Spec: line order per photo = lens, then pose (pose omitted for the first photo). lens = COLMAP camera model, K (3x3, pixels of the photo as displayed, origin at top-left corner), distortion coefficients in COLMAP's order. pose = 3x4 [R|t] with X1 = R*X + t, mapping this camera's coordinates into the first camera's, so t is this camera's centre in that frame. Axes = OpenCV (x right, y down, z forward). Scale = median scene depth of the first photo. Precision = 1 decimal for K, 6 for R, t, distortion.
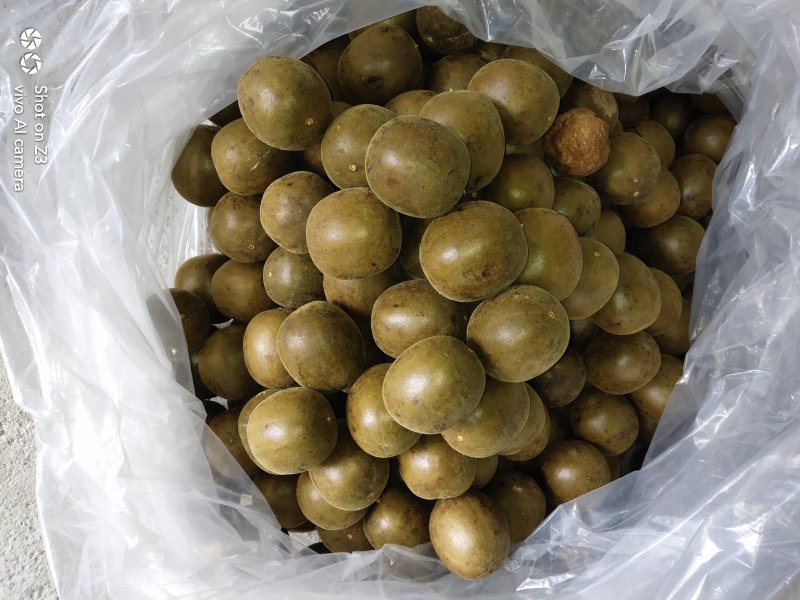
lens RADIAL K [[640.4, 0, 399.2], [0, 640.4, 314.3], [0, 0, 1]] dist [-0.034802, -0.004607]
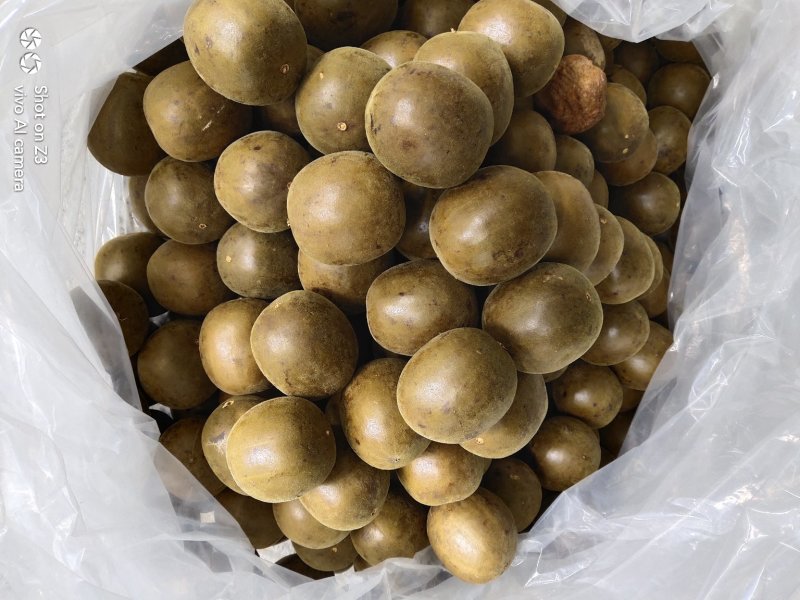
lens RADIAL K [[640.4, 0, 399.2], [0, 640.4, 314.3], [0, 0, 1]] dist [-0.034802, -0.004607]
pose [[0.980984, -0.062727, 0.183675, -0.147092], [0.048529, 0.995548, 0.080805, -0.048717], [-0.187926, -0.070355, 0.979660, 0.158147]]
